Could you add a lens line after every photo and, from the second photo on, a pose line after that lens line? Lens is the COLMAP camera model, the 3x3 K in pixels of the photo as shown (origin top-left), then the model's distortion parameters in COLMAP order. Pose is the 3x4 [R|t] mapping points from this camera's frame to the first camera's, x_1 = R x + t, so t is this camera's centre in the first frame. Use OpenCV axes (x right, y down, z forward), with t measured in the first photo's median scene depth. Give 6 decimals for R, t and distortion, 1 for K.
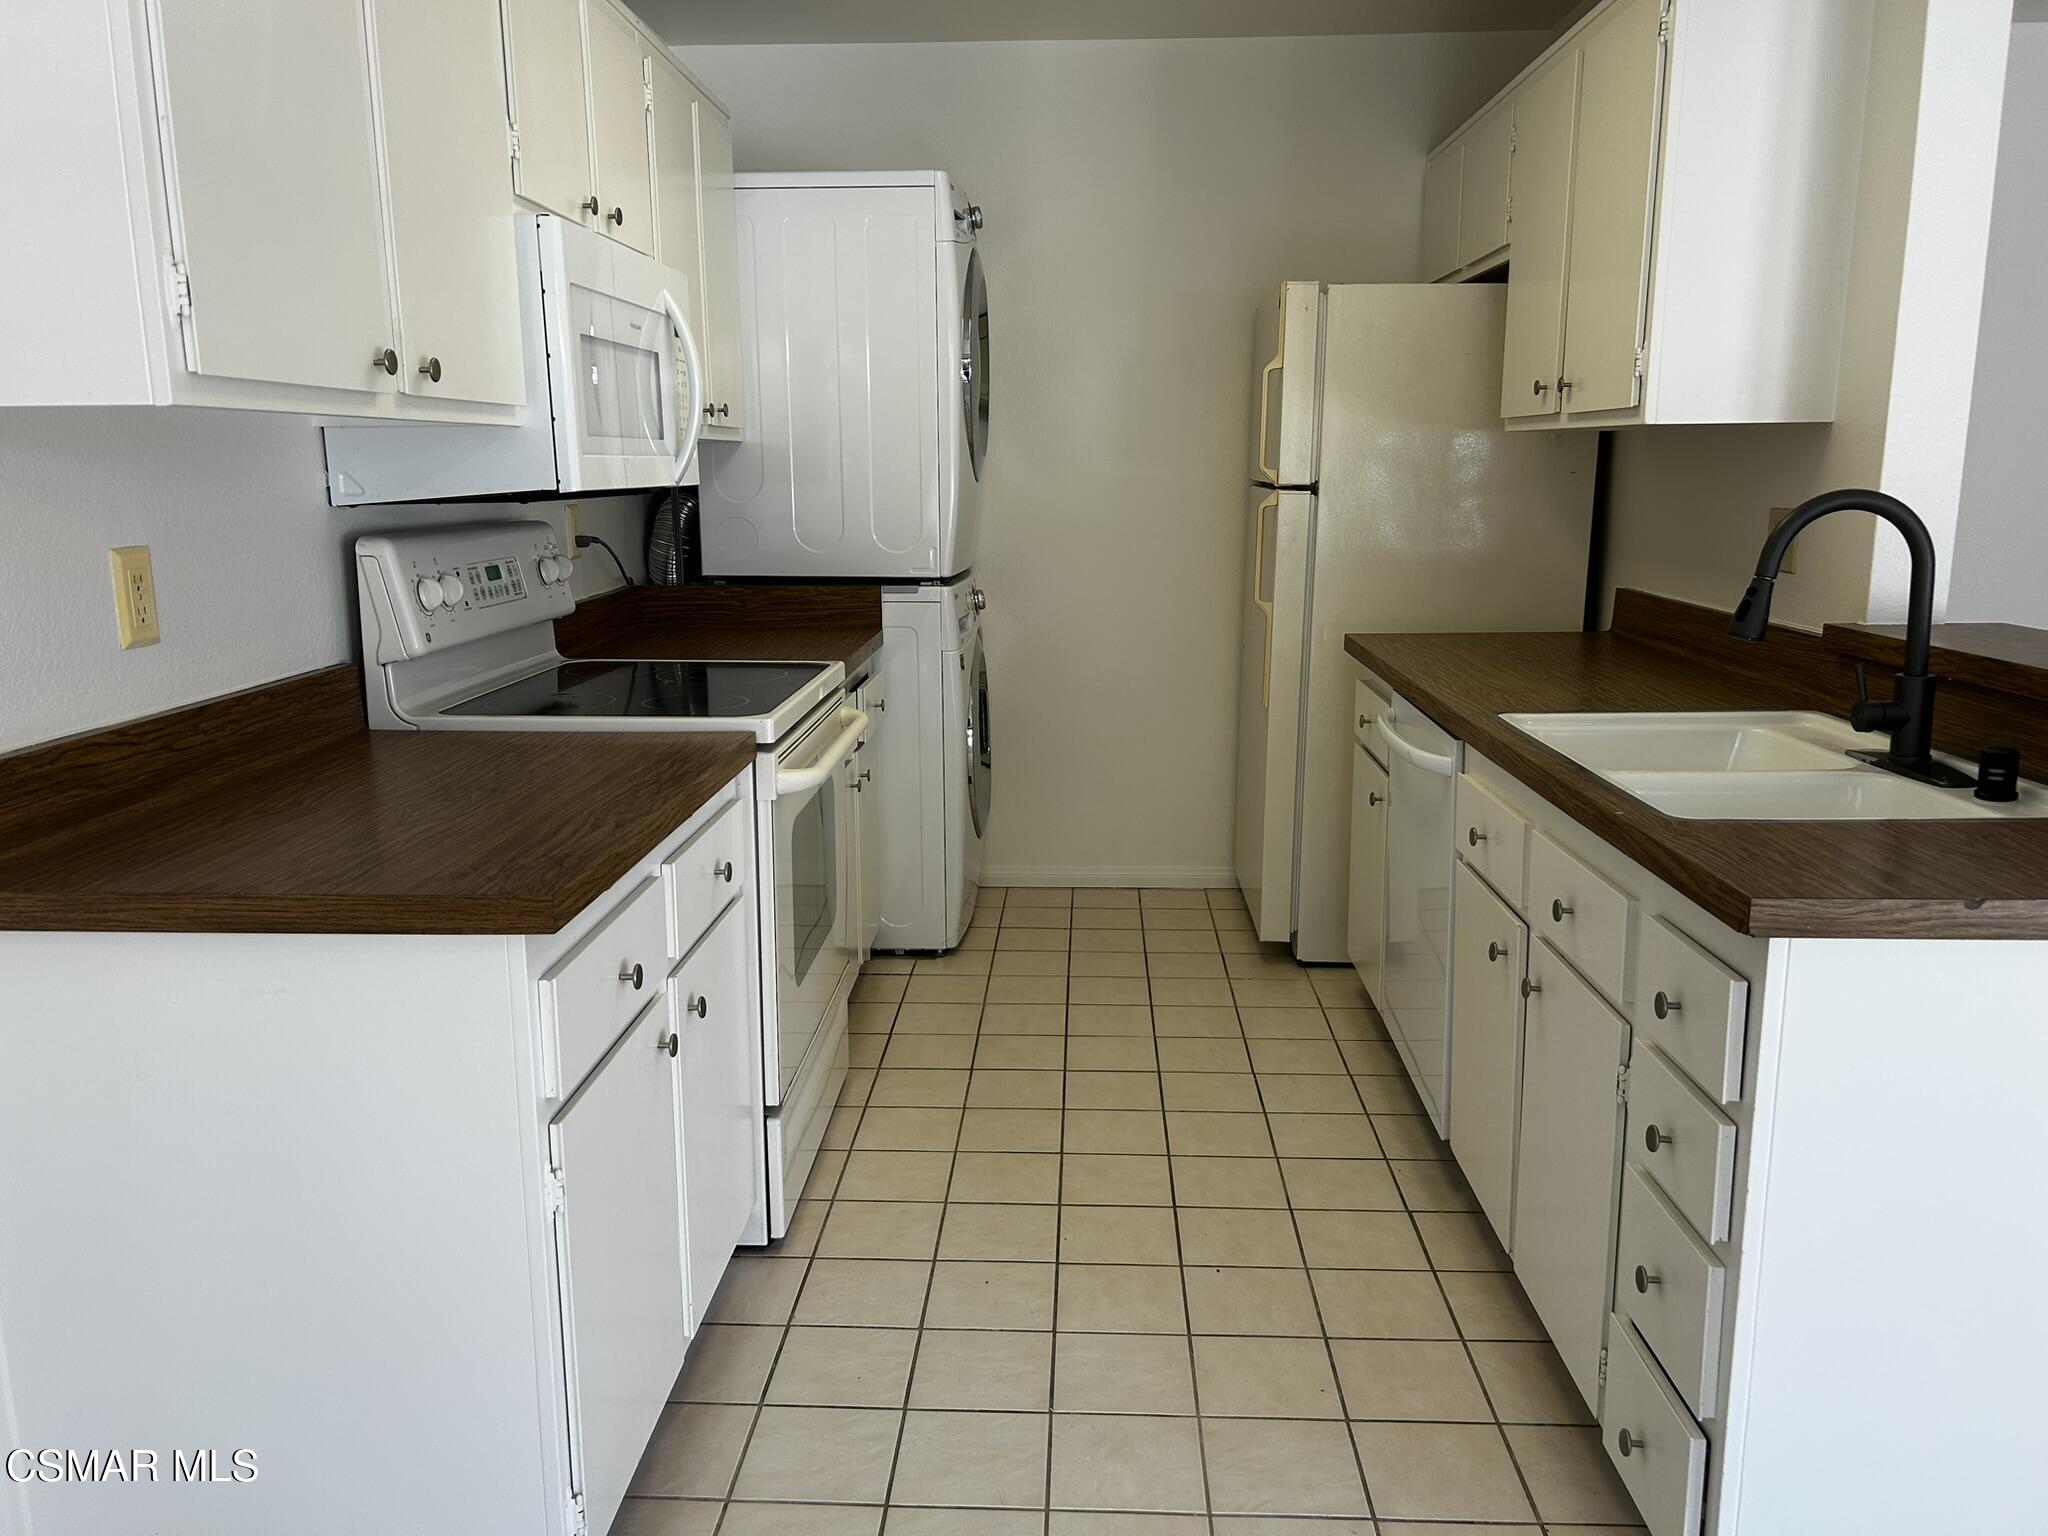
lens RADIAL K [[1531.9, 0, 1024.0], [0, 1531.9, 768.0], [0, 0, 1]] dist [-0.001350, -0.064166]
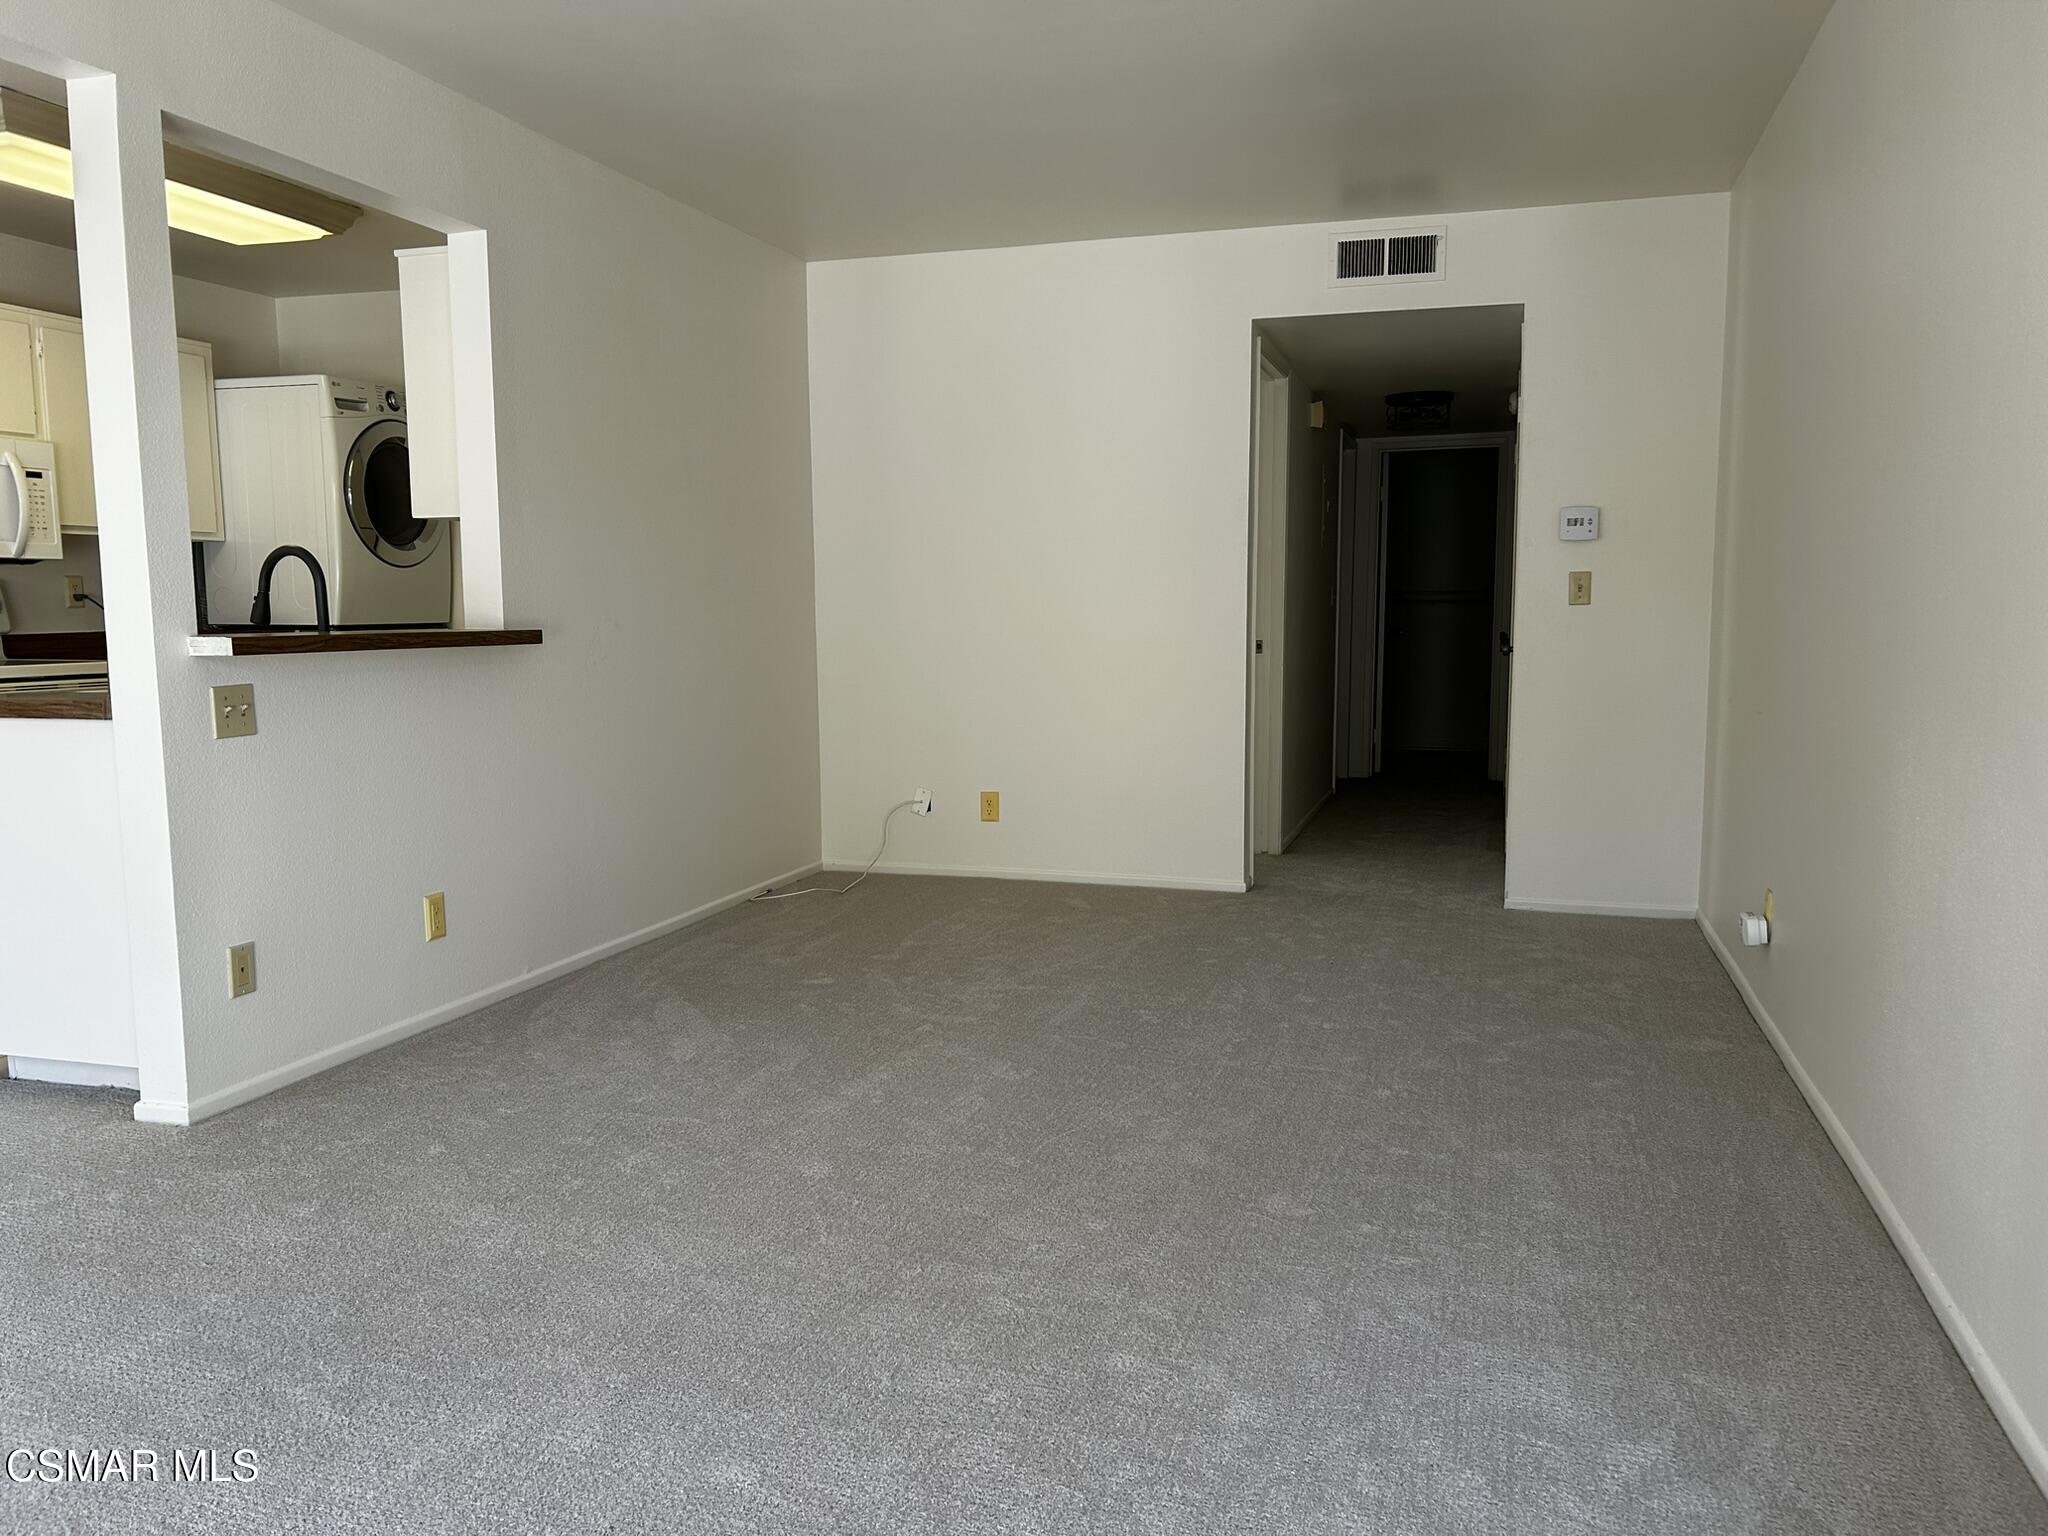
lens RADIAL K [[1537.6, 0, 1024.0], [0, 1537.6, 768.0], [0, 0, 1]] dist [0.052068, -0.064459]
pose [[0.967414, 0.022768, -0.252174, 1.676973], [-0.046040, 0.995164, -0.086772, 0.194607], [0.248979, 0.095555, 0.963784, -0.530528]]
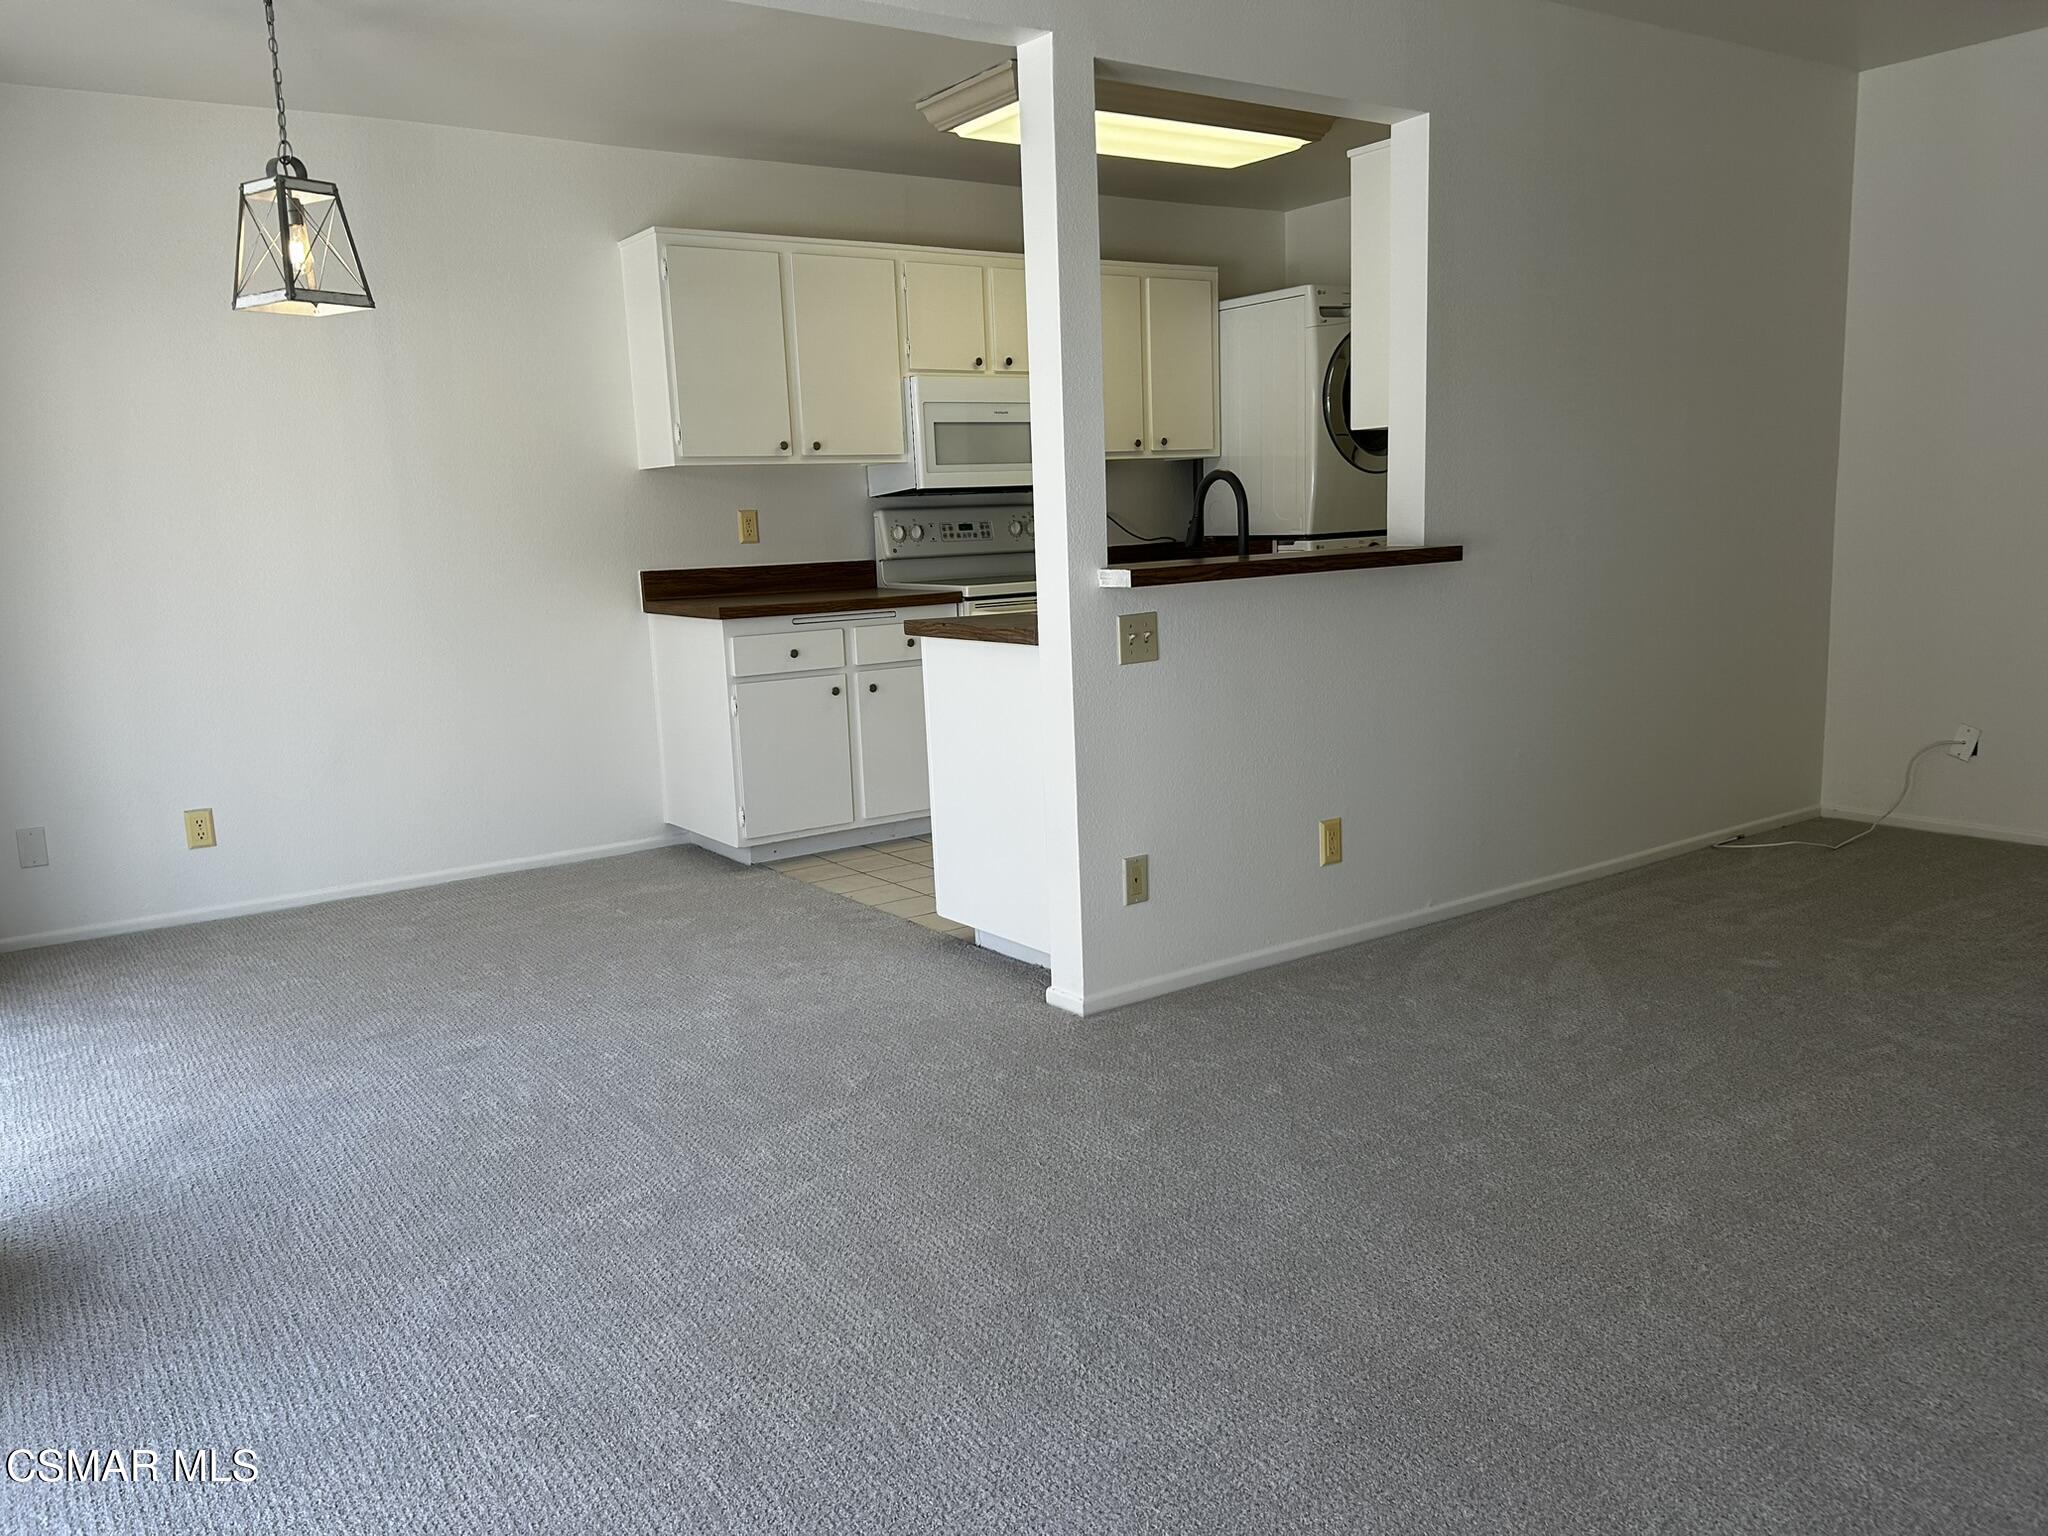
lens RADIAL K [[1537.6, 0, 1024.0], [0, 1537.6, 768.0], [0, 0, 1]] dist [0.052068, -0.064459]
pose [[0.605365, 0.113264, -0.787848, 1.740814], [-0.121515, 0.991372, 0.049154, 0.114383], [0.786618, 0.065979, 0.613905, -0.329401]]
